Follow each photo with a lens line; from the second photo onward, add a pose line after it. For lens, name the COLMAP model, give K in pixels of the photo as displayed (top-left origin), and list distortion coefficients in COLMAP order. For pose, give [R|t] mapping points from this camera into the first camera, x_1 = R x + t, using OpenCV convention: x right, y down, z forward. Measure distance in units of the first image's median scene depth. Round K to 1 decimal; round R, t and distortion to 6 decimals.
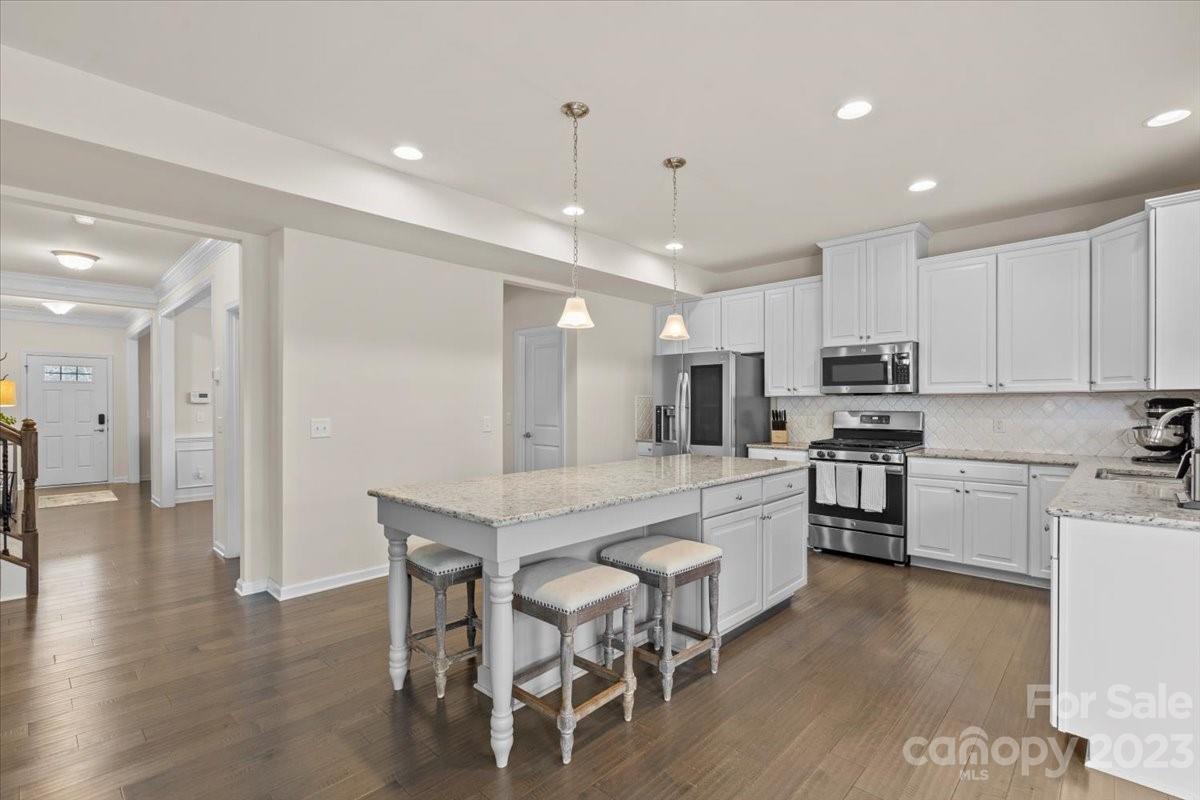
lens RADIAL K [[554.3, 0, 606.0], [0, 554.3, 404.2], [0, 0, 1]] dist [0.014520, 0.001858]
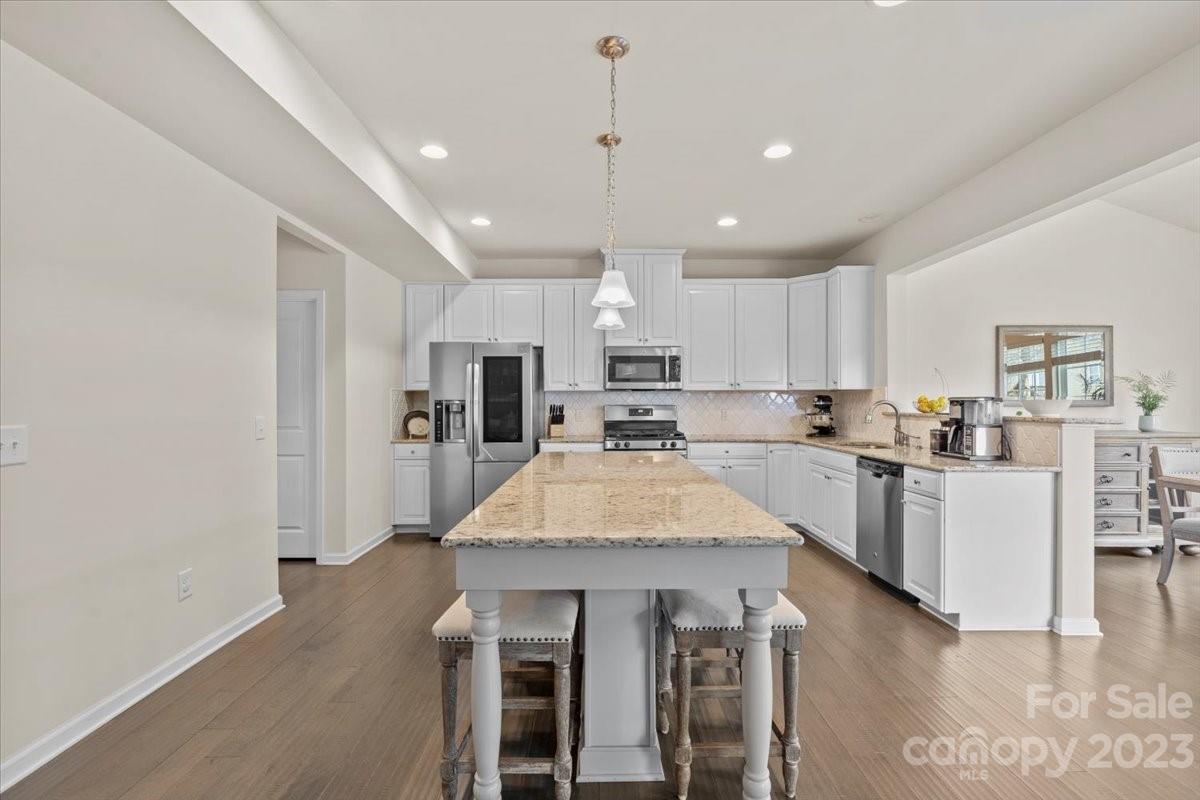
lens RADIAL K [[554.3, 0, 602.0], [0, 554.3, 393.5], [0, 0, 1]] dist [0.014520, 0.001858]
pose [[0.726577, 0.008790, 0.687029, -0.359316], [-0.000883, 0.999929, -0.011860, 0.002910], [-0.687085, 0.008011, 0.726533, 0.223420]]
